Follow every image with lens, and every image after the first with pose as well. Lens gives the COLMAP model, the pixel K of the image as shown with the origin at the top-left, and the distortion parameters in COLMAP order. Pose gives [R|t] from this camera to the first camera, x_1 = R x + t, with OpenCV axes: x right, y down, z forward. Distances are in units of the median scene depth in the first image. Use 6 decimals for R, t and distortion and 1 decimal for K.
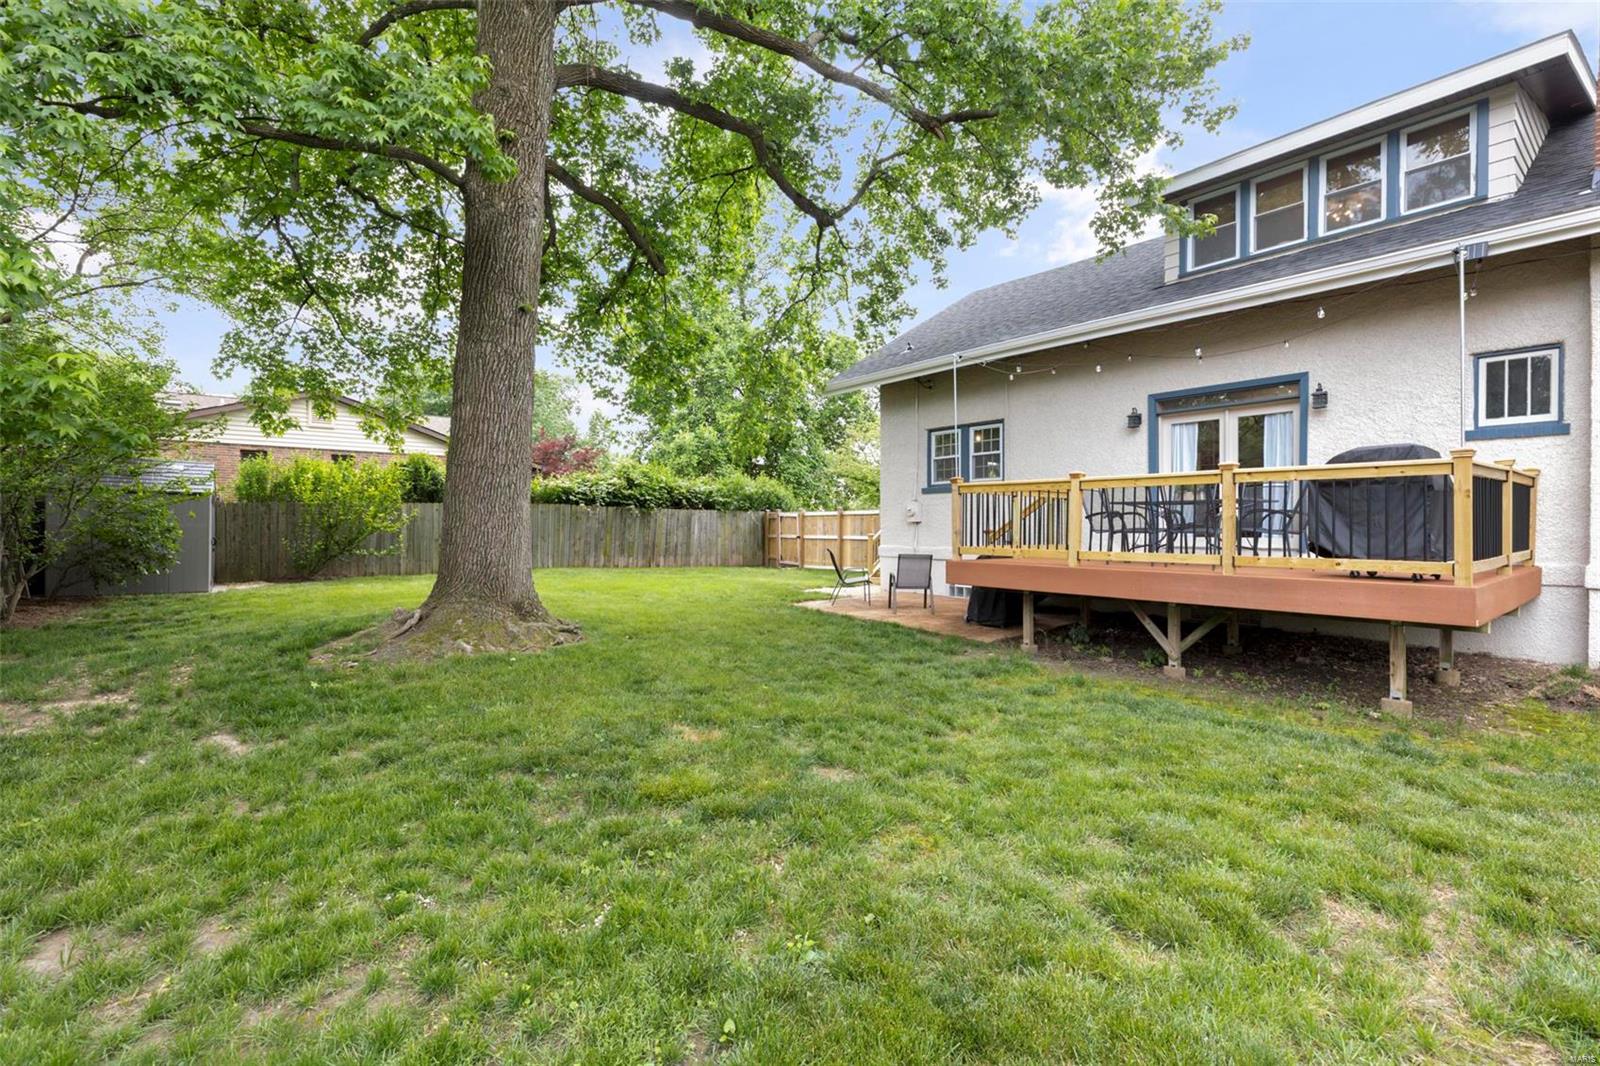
lens RADIAL K [[737.2, 0, 793.7], [0, 737.2, 529.2], [0, 0, 1]] dist [0.012038, -0.000765]
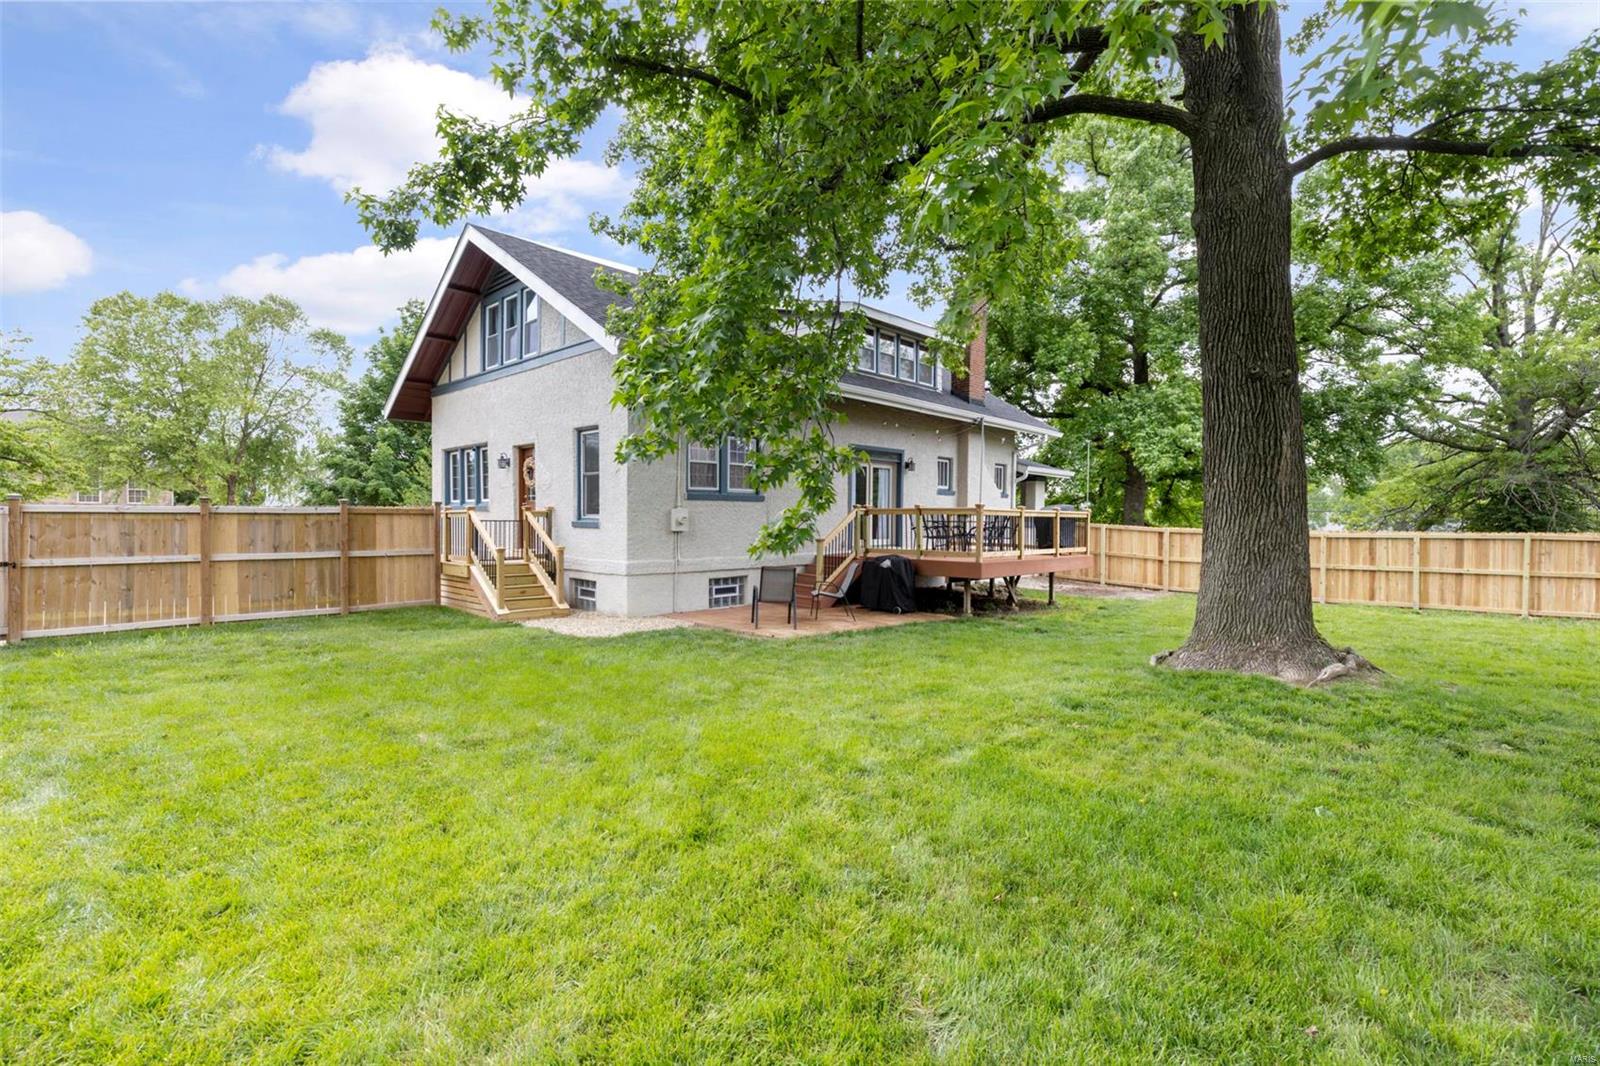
lens RADIAL K [[737.2, 0, 800.3], [0, 737.2, 534.1], [0, 0, 1]] dist [0.012038, -0.000765]
pose [[-0.127091, -0.012518, 0.991812, -0.993710], [-0.001421, 0.999922, 0.012439, -0.023551], [-0.991890, 0.000171, -0.127098, 1.340640]]
